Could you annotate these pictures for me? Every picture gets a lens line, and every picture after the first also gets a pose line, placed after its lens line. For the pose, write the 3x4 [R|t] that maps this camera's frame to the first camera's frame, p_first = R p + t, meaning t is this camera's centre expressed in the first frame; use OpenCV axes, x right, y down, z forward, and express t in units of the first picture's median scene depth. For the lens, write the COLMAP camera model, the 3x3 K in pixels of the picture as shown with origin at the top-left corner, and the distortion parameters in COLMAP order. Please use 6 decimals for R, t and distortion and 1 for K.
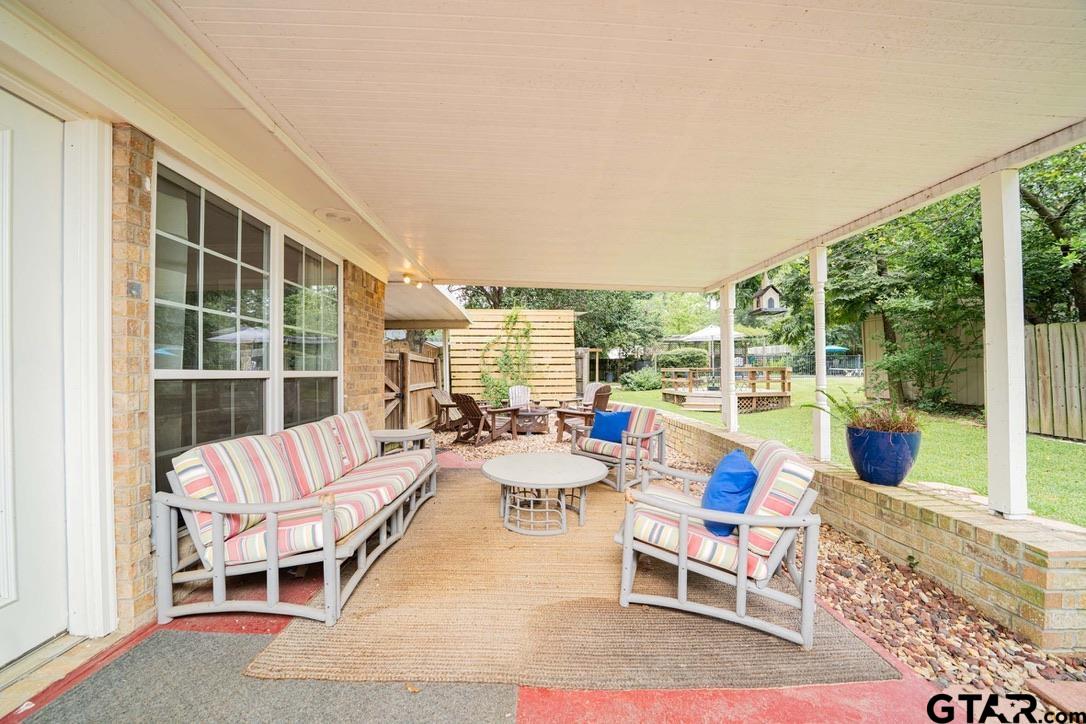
lens RADIAL K [[374.8, 0, 535.7], [0, 374.8, 368.9], [0, 0, 1]] dist [-0.026415, 0.003236]
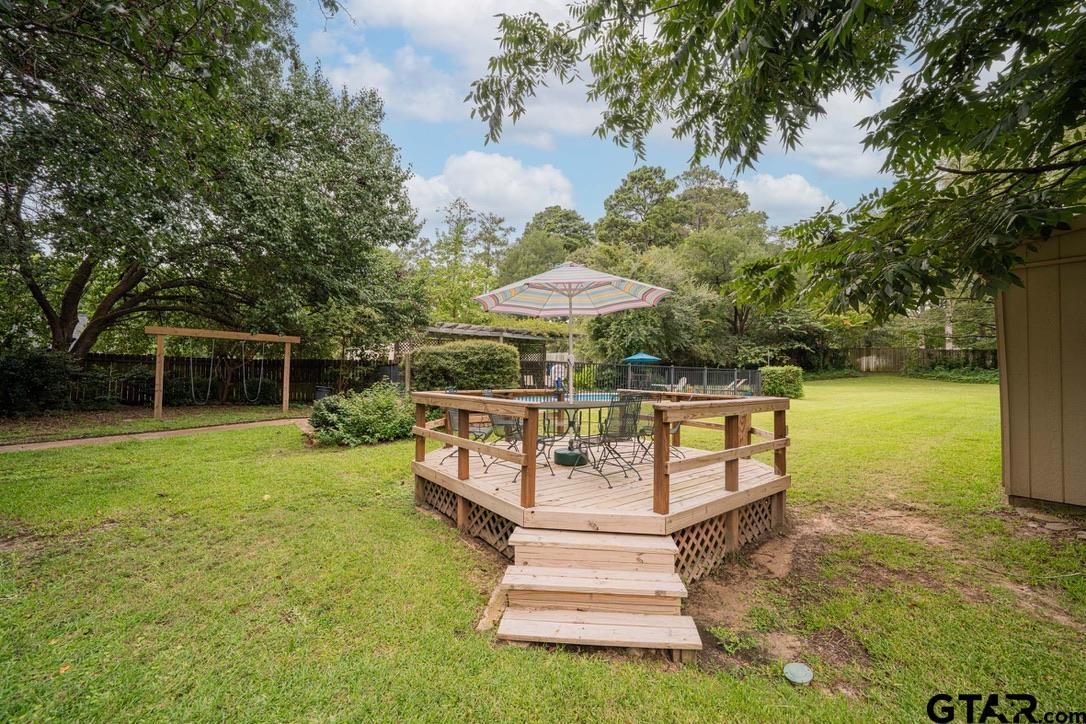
lens RADIAL K [[415.8, 0, 543.0], [0, 415.8, 362.0], [0, 0, 1]] dist [-0.000215, -0.000005]
pose [[0.825216, 0.036923, 0.563609, 0.144698], [-0.018806, 0.999104, -0.037918, -0.008832], [-0.564504, 0.020691, 0.825171, 0.421577]]
